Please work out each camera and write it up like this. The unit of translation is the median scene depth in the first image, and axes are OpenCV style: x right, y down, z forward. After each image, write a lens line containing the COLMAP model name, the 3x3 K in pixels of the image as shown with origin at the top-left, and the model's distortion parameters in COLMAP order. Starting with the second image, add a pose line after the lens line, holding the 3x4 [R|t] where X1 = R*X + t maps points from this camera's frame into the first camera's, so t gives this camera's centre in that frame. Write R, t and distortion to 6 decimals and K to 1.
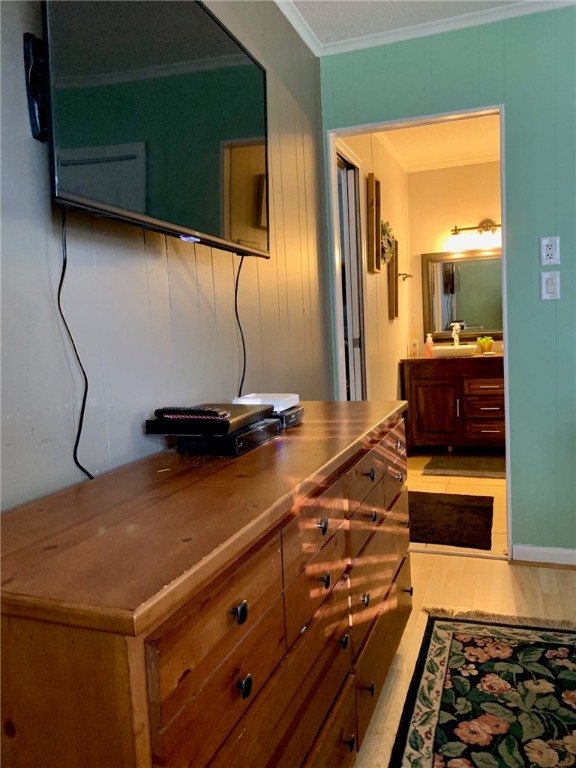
lens RADIAL K [[609.6, 0, 288.1], [0, 609.6, 383.4], [0, 0, 1]] dist [0.001365, 0.000210]
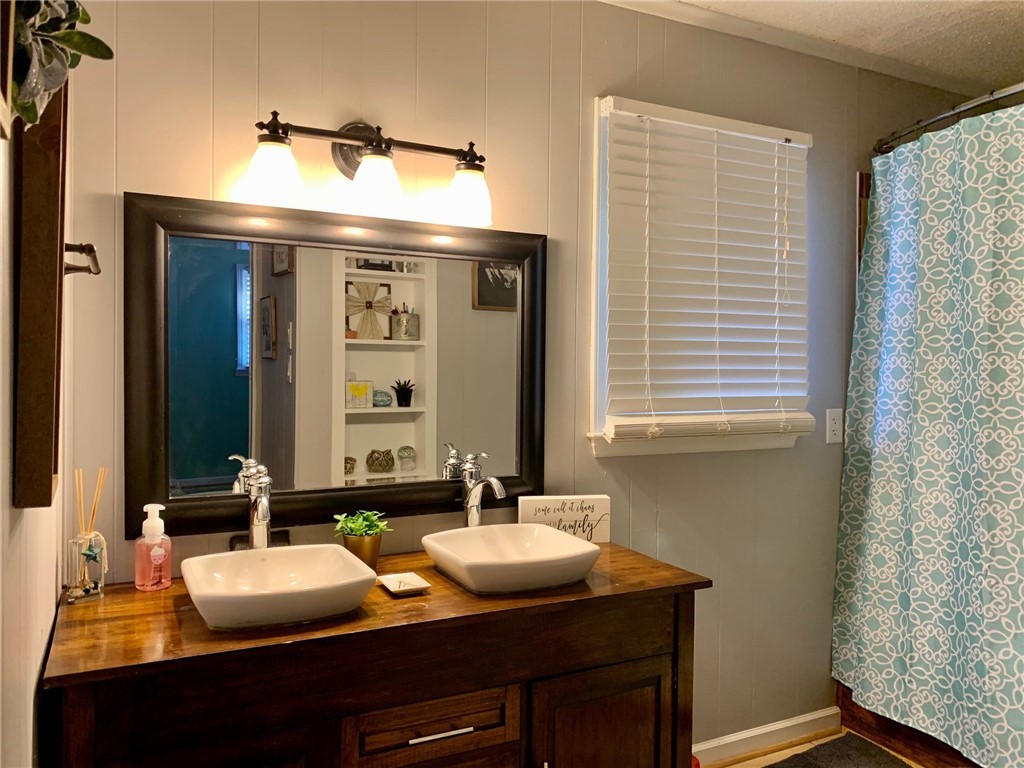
lens RADIAL K [[795.6, 0, 513.1], [0, 795.6, 383.4], [0, 0, 1]] dist [0.086566, -0.100595]
pose [[0.688927, 0.039519, 0.723753, 0.088780], [0.025266, 0.996597, -0.078467, -0.101986], [-0.724390, 0.072344, 0.685584, 0.656714]]
